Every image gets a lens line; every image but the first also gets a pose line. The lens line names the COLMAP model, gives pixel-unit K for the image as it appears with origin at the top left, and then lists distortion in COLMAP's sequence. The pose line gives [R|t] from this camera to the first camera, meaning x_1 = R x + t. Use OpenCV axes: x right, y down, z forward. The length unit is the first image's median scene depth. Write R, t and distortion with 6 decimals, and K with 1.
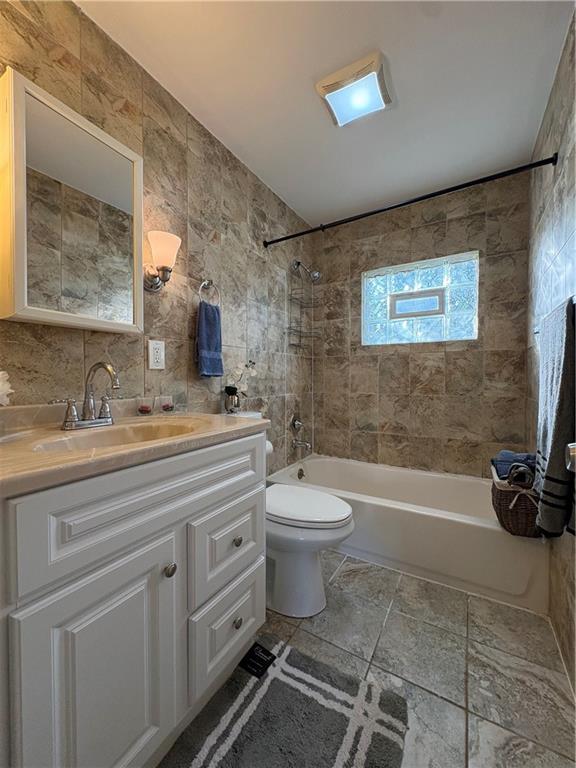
lens RADIAL K [[305.7, 0, 290.6], [0, 305.7, 385.0], [0, 0, 1]] dist [0.002559, 0.000435]
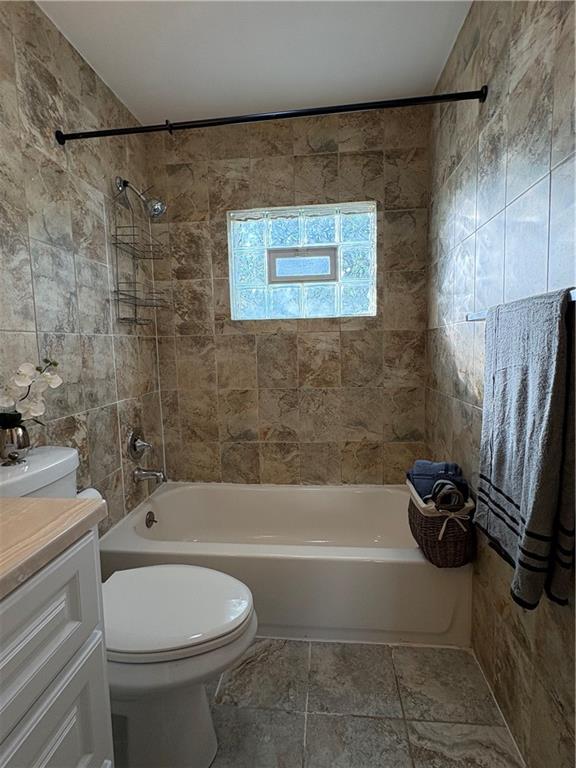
lens RADIAL K [[386.1, 0, 288.2], [0, 386.1, 383.7], [0, 0, 1]] dist [0.002142, -0.000842]
pose [[0.908954, -0.063034, 0.412103, -0.023270], [0.031830, 0.996111, 0.082156, -0.064168], [-0.415679, -0.061558, 0.907426, 0.171674]]
